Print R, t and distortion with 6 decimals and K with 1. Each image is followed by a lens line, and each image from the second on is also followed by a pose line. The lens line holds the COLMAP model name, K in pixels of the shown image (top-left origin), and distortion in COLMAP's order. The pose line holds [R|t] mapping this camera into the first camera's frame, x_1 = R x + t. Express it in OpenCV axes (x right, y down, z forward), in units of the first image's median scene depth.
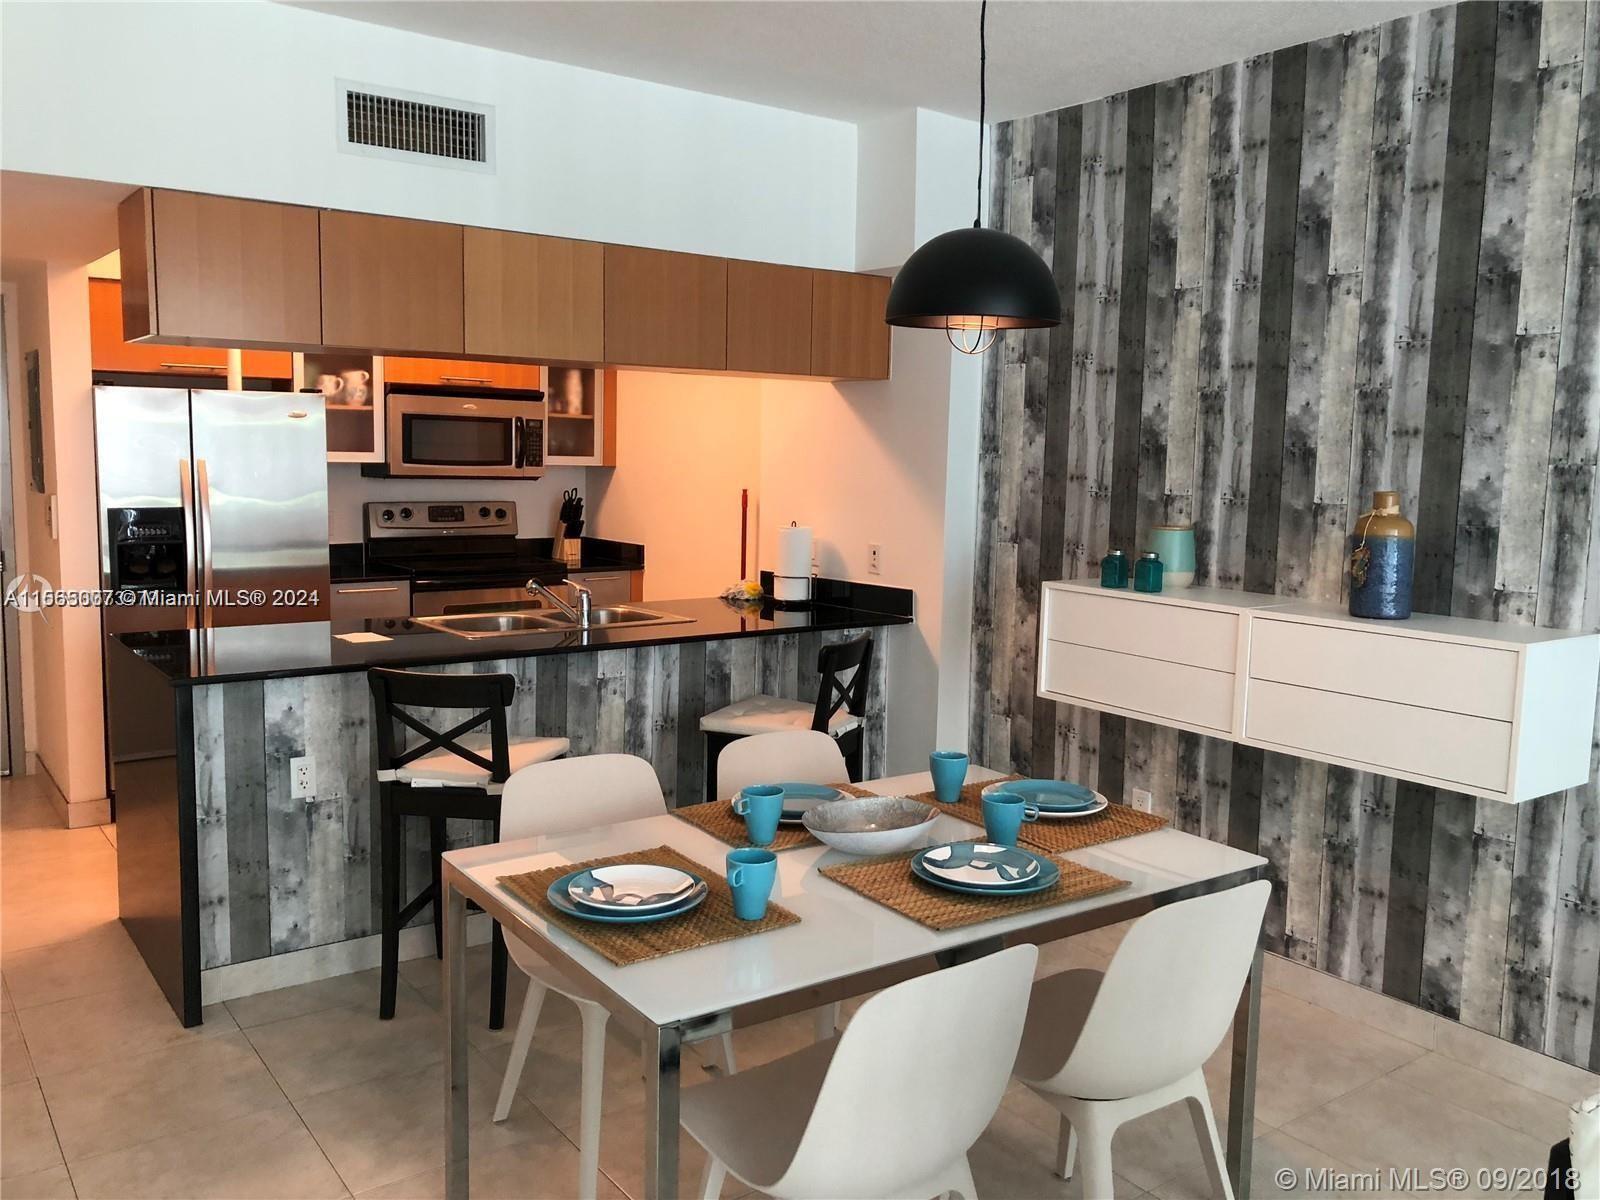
lens RADIAL K [[1317.1, 0, 815.8], [0, 1317.1, 596.2], [0, 0, 1]] dist [0.049309, -0.060362]
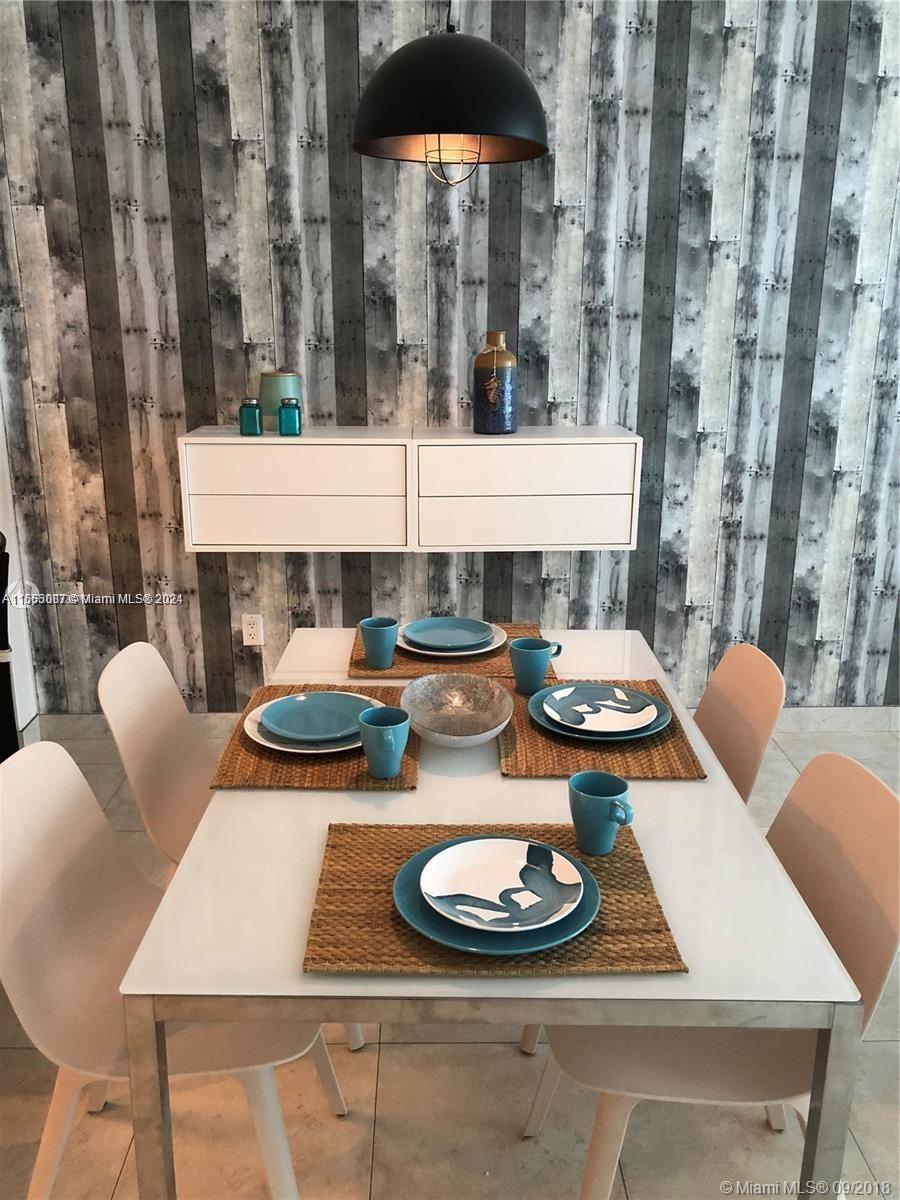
lens RADIAL K [[987.9, 0, 444.0], [0, 987.9, 588.0], [0, 0, 1]] dist [0.049309, -0.060362]
pose [[0.580840, -0.239571, 0.777966, -0.321216], [0.106193, 0.969844, 0.219374, -0.044337], [-0.807061, -0.044807, 0.588765, 0.389935]]
